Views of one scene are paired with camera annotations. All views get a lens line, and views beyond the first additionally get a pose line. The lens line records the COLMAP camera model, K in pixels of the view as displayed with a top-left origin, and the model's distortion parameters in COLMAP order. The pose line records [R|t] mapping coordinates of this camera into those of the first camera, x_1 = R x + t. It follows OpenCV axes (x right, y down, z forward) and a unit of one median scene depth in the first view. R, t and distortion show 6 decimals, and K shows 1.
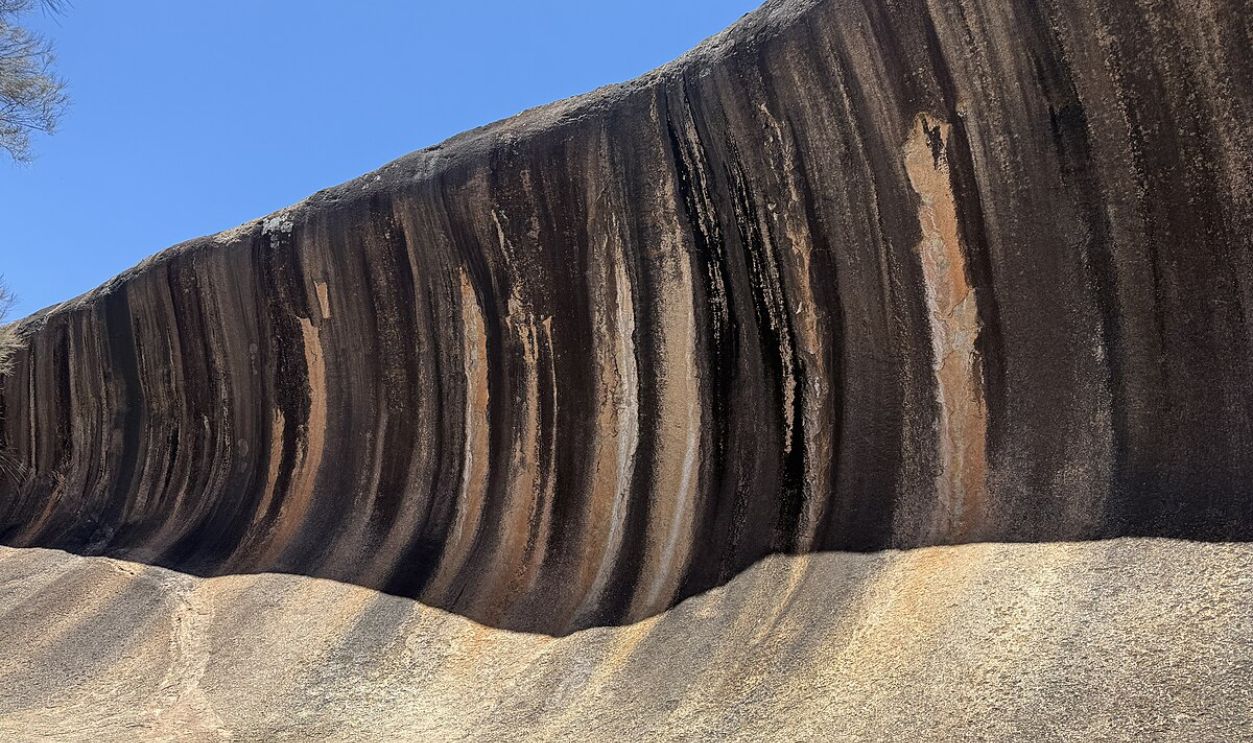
lens RADIAL K [[929.1, 0, 600.2], [0, 929.1, 388.0], [0, 0, 1]] dist [0.054609, -0.091580]
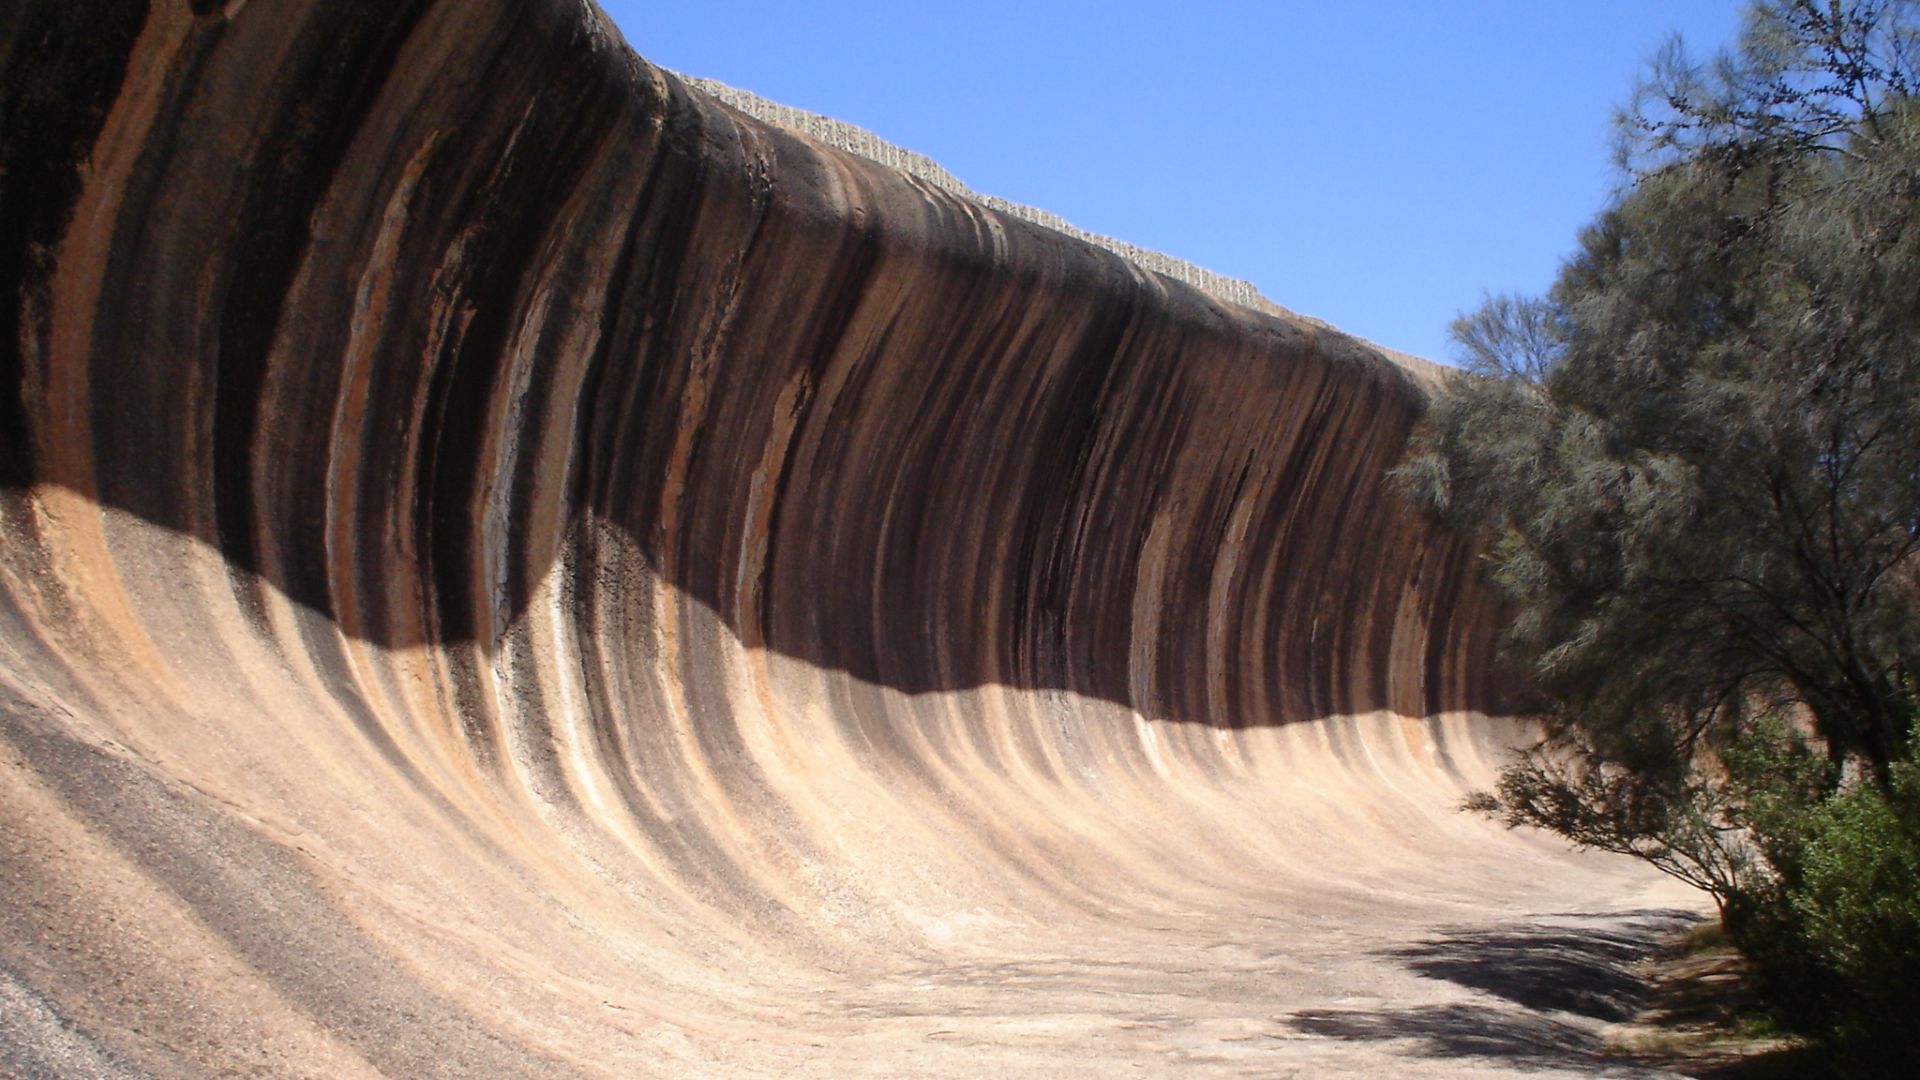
lens RADIAL K [[1905.9, 0, 991.1], [0, 1905.9, 669.6], [0, 0, 1]] dist [-0.063711, 0.000000]
pose [[-0.417020, 0.040893, 0.907977, -1.186860], [-0.243961, 0.957292, -0.155162, 0.228342], [-0.875544, -0.286217, -0.389233, 1.079639]]
